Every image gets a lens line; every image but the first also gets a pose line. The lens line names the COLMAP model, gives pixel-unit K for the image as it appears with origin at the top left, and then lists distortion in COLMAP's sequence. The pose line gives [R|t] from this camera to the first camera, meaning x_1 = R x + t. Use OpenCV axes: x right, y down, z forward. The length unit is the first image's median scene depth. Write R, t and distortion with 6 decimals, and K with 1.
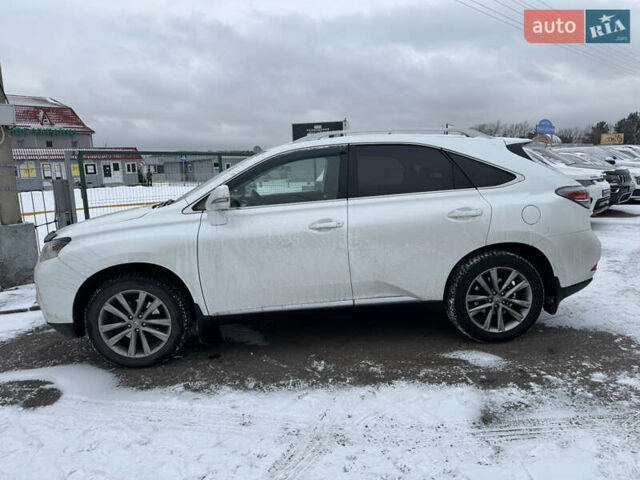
lens RADIAL K [[459.5, 0, 320.0], [0, 459.5, 240.0], [0, 0, 1]] dist [0.068573, -0.122164]
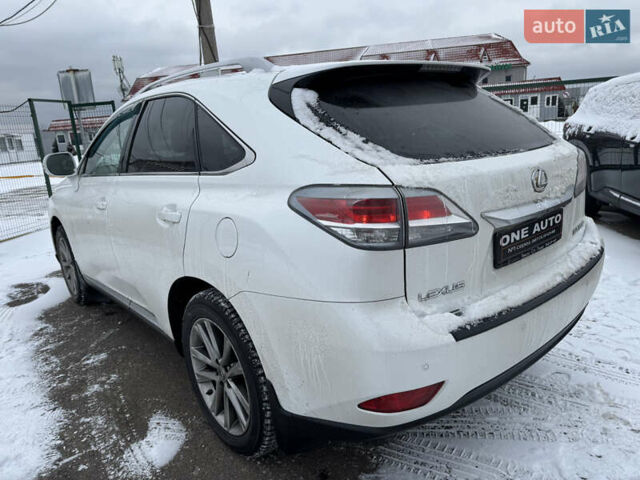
lens RADIAL K [[459.5, 0, 320.0], [0, 459.5, 240.0], [0, 0, 1]] dist [0.068573, -0.122164]
pose [[0.585027, 0.178236, -0.791186, 0.097606], [-0.064899, 0.982712, 0.173394, -0.015420], [0.808413, -0.050093, 0.586480, 0.086571]]
